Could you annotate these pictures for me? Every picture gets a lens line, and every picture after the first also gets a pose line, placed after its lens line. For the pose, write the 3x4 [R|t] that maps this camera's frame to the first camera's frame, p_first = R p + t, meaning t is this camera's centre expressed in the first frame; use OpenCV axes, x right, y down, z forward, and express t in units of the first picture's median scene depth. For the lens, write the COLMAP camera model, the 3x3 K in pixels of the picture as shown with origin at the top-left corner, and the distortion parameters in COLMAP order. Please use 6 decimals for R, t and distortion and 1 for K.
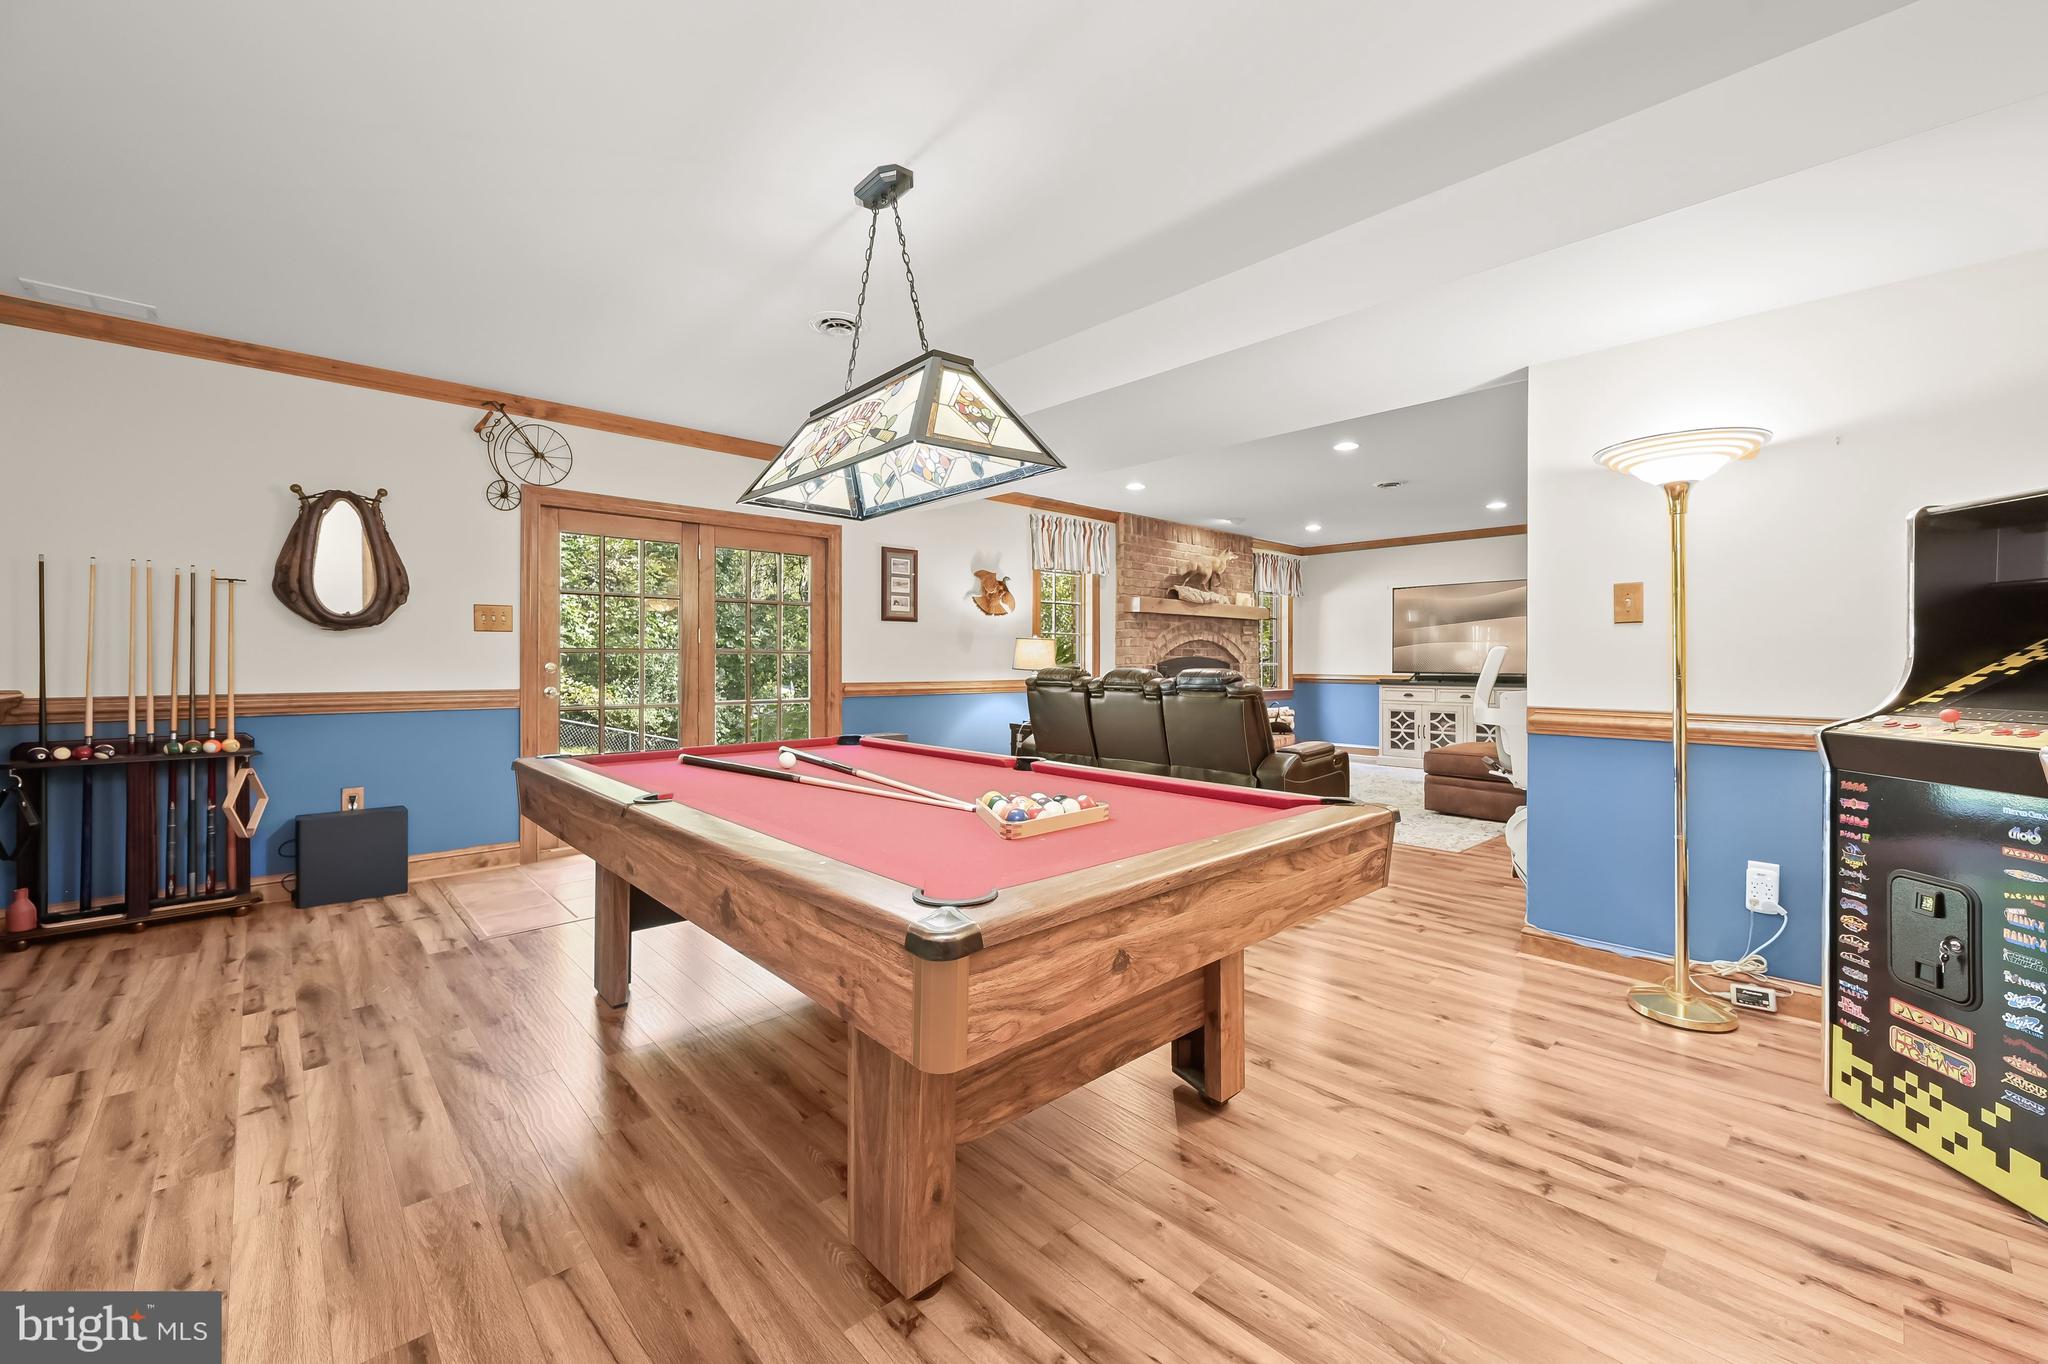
lens RADIAL K [[817.0, 0, 1046.6], [0, 817.0, 667.6], [0, 0, 1]] dist [0.018003, 0.000032]
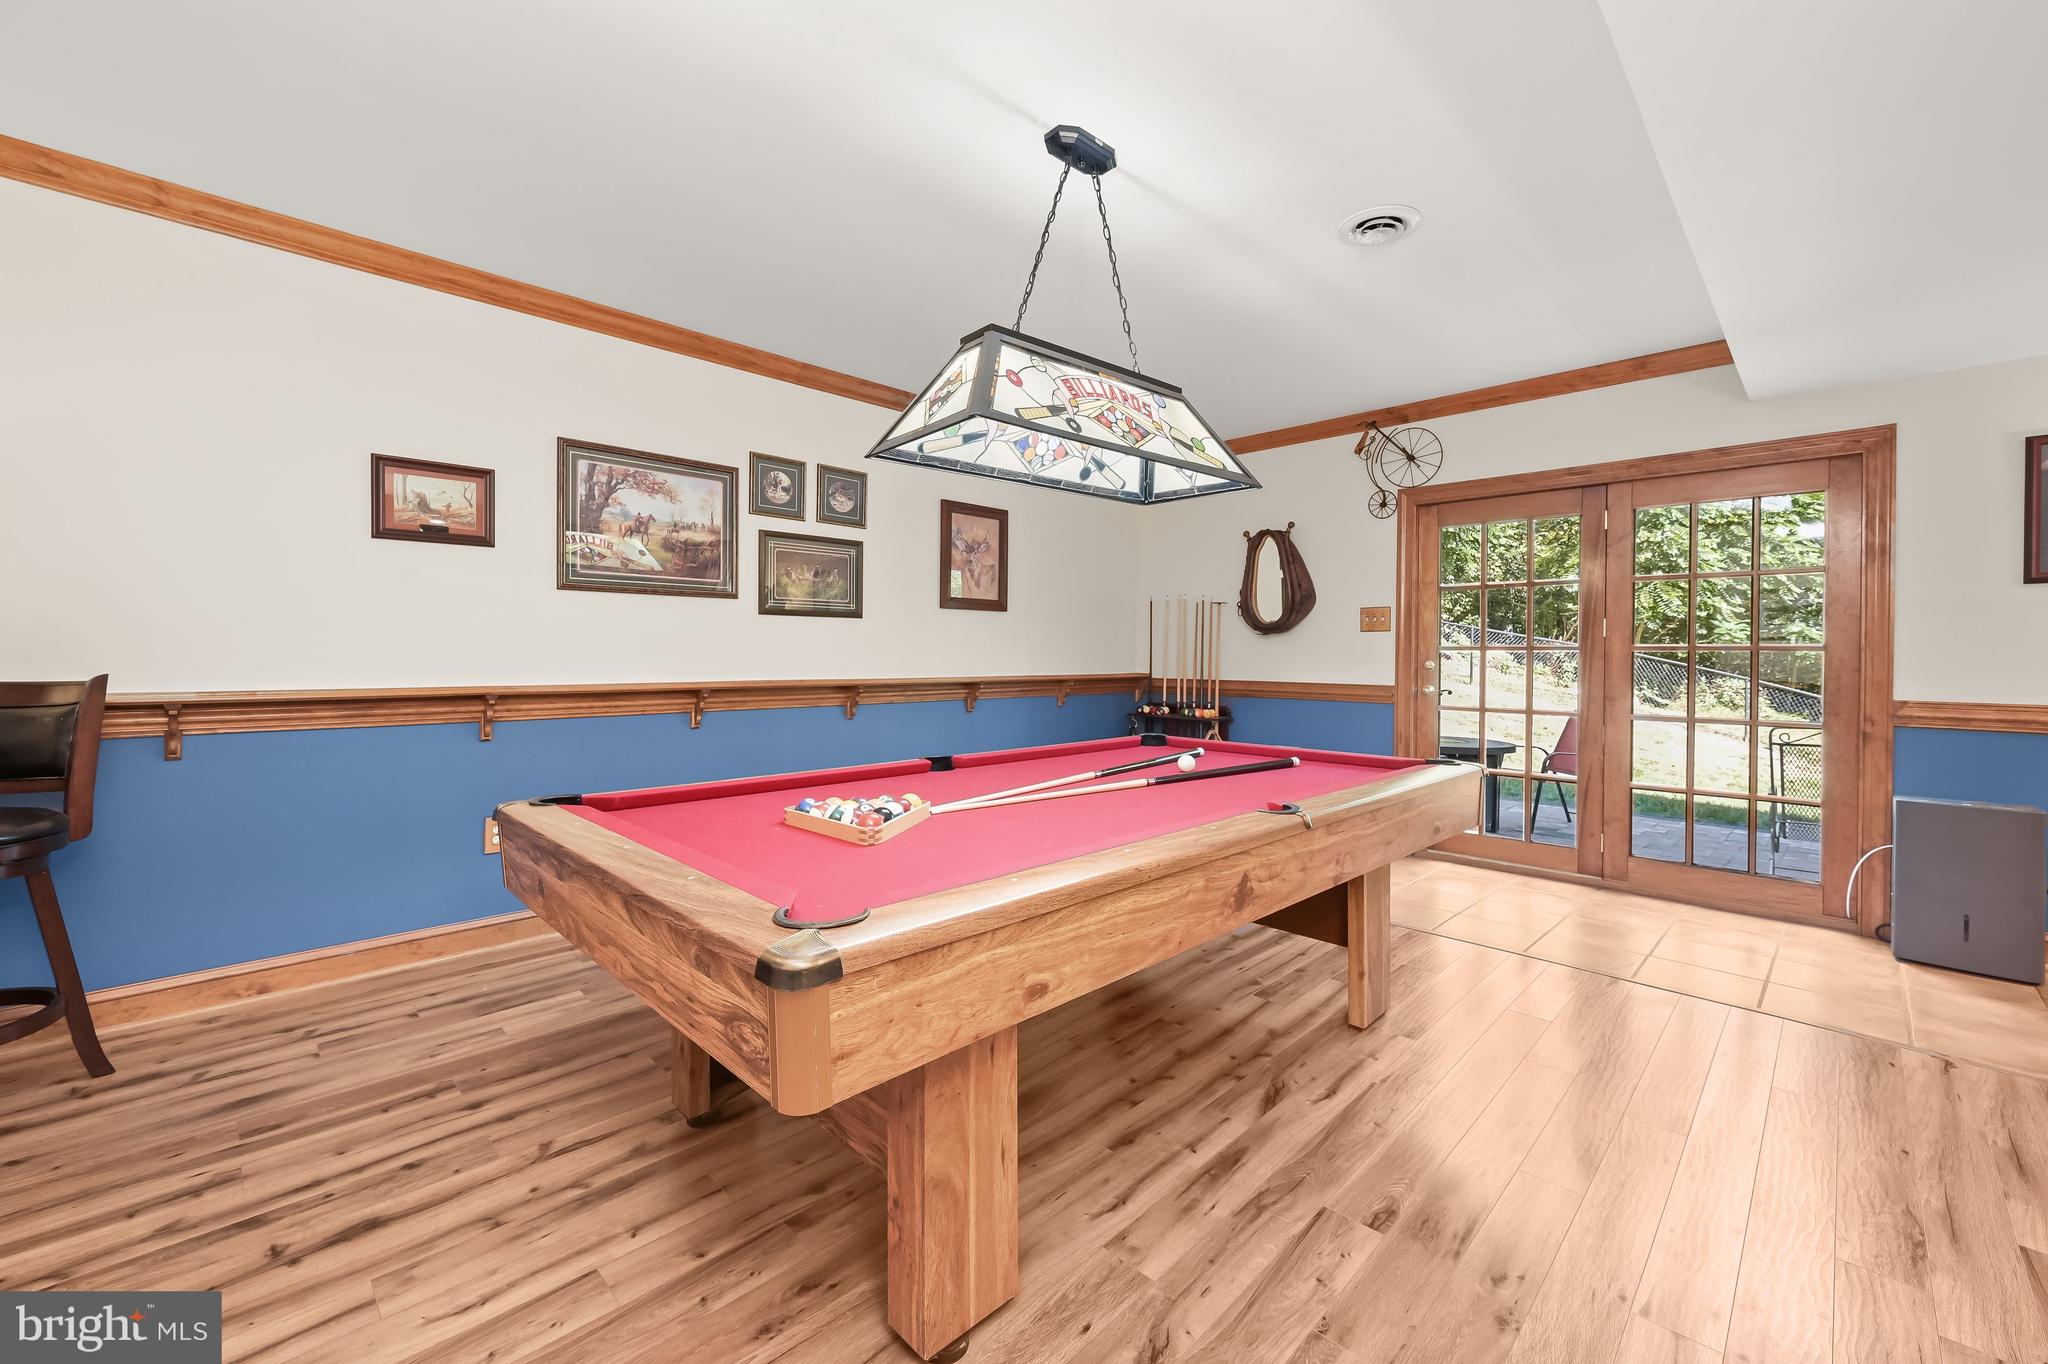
lens RADIAL K [[828.5, 0, 1024.9], [0, 828.5, 662.3], [0, 0, 1]] dist [-0.001279, -0.000177]
pose [[0.017350, 0.005578, -0.999834, 0.224590], [-0.017144, 0.999839, 0.005280, -0.000591], [0.999702, 0.017050, 0.017443, 0.280502]]
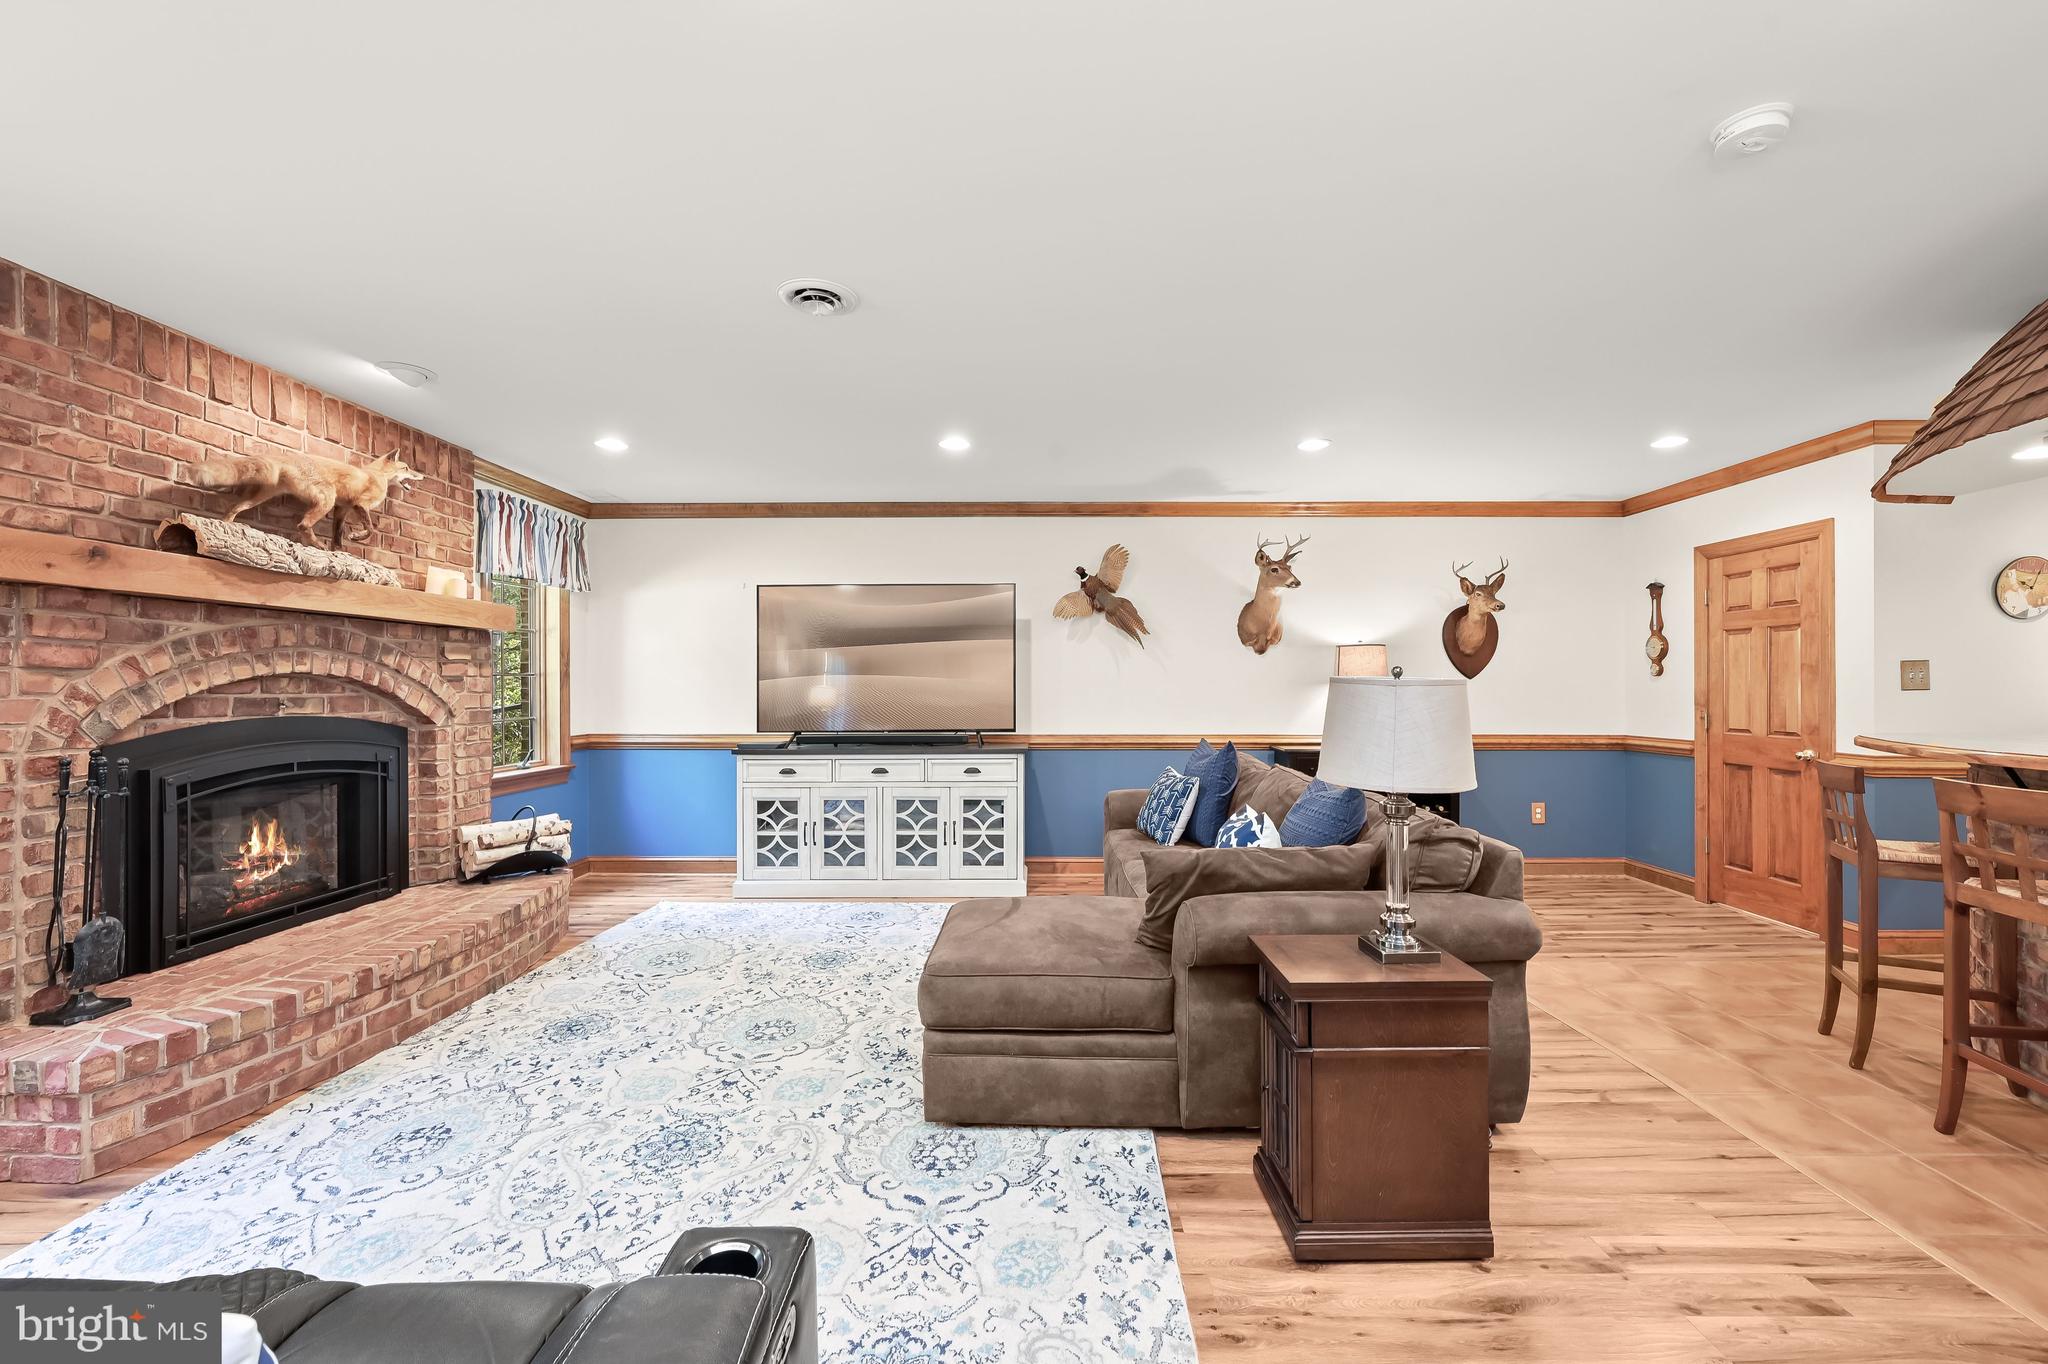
lens RADIAL K [[832.0, 0, 1034.8], [0, 832.0, 682.8], [0, 0, 1]] dist [-0.001403, -0.000225]
pose [[0.700493, 0.000731, 0.713659, 0.158473], [0.009024, 0.999910, -0.009881, -0.023454], [-0.713603, 0.013362, 0.700423, 0.505938]]
